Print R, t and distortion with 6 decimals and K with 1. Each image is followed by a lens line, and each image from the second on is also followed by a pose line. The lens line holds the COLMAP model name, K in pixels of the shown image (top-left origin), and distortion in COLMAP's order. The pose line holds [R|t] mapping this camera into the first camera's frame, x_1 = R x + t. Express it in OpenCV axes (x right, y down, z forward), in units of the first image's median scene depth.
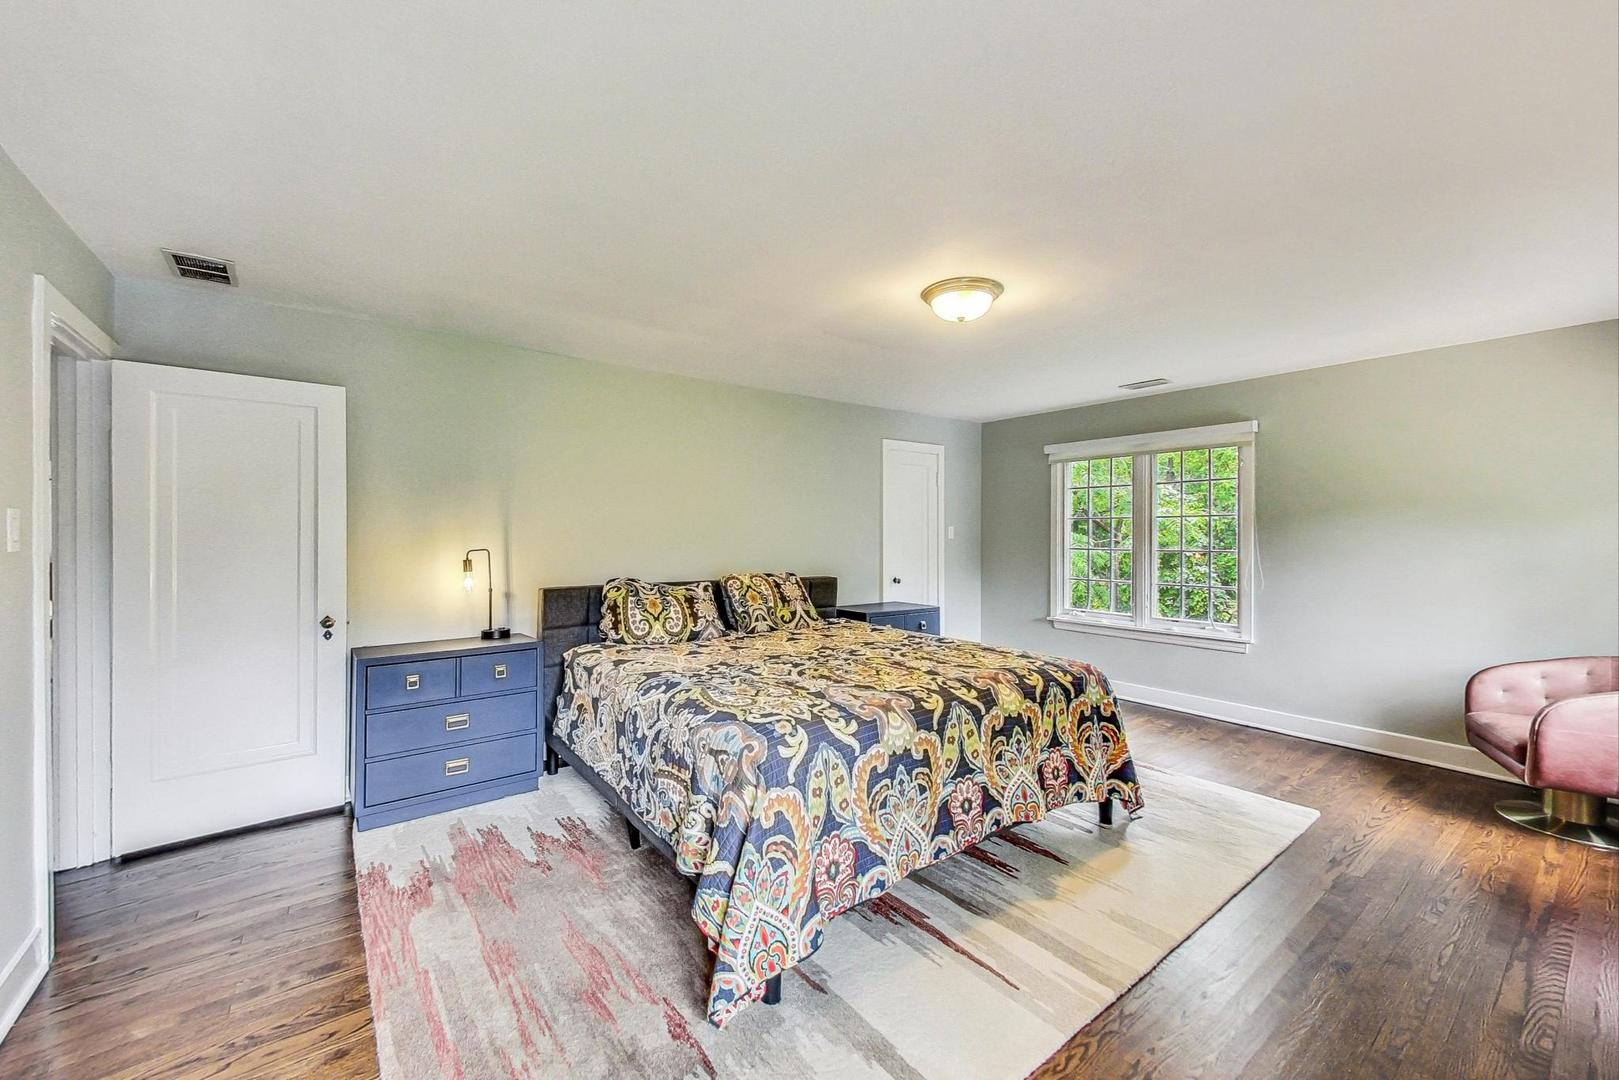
lens RADIAL K [[634.0, 0, 809.5], [0, 634.0, 540.0], [0, 0, 1]] dist [0.039660, -0.000120]
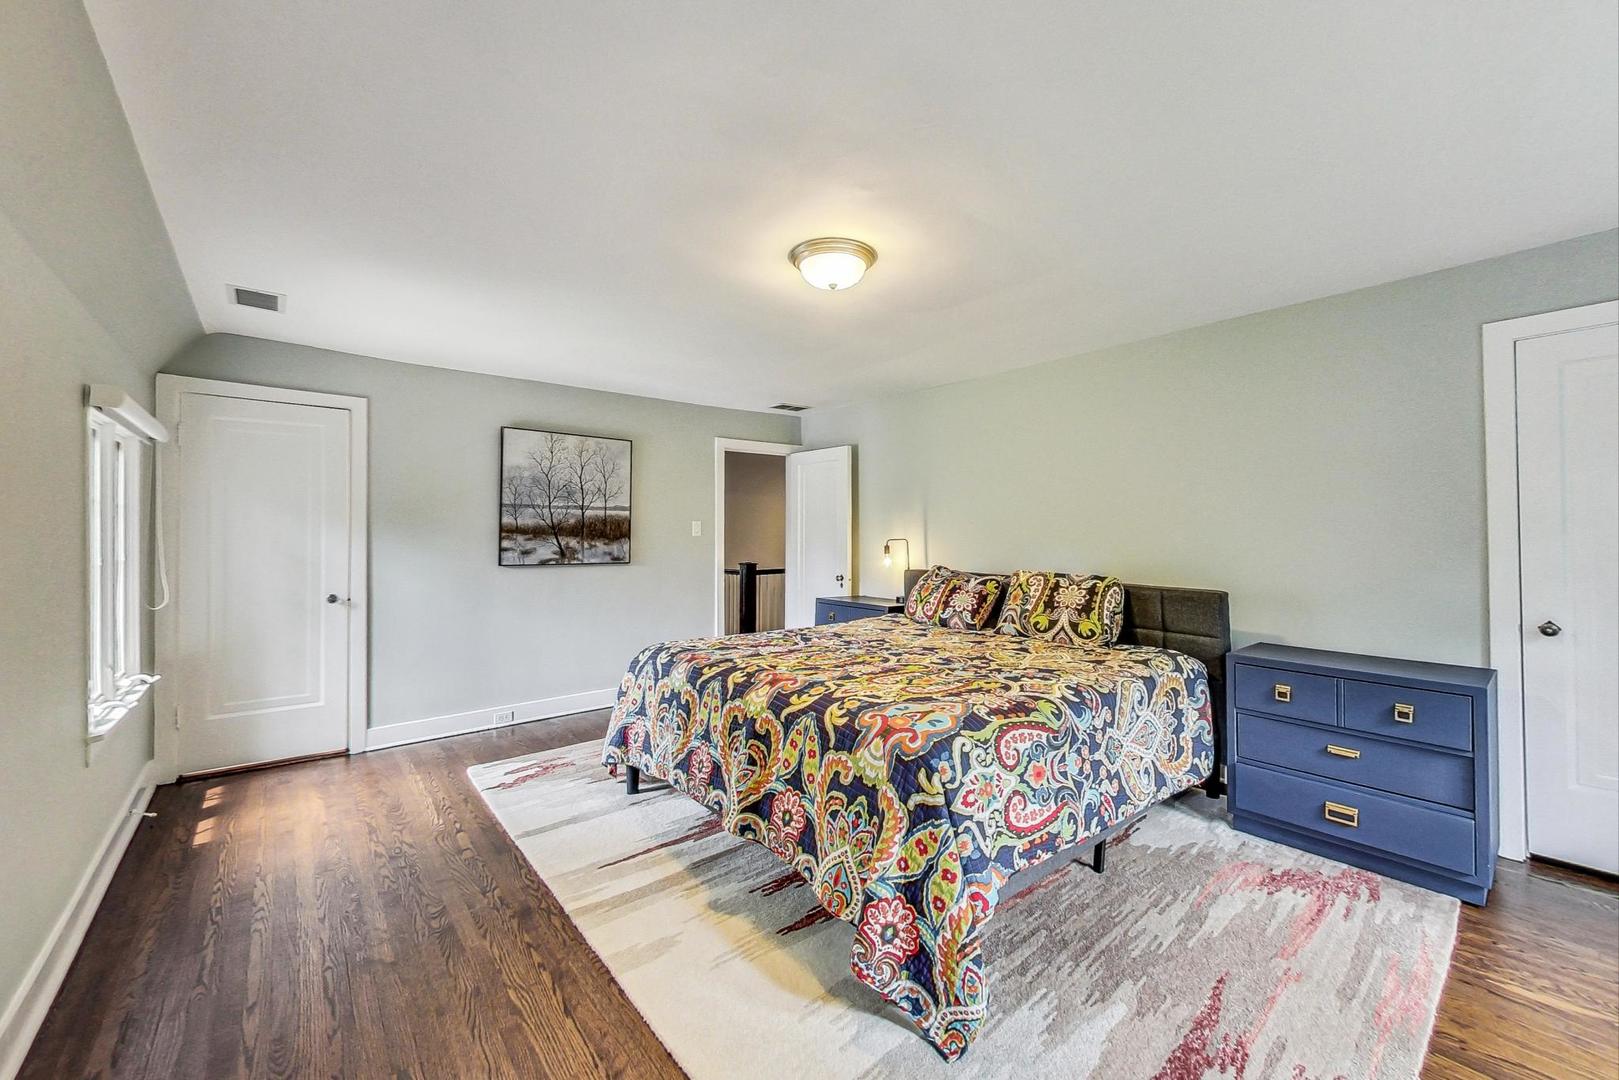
lens RADIAL K [[631.1, 0, 809.5], [0, 631.1, 540.0], [0, 0, 1]] dist [-0.000995, -0.000423]
pose [[0.047618, 0.007209, -0.998840, 0.995429], [-0.017775, 0.999822, 0.006369, 0.013361], [0.998707, 0.017451, 0.047737, 0.843512]]
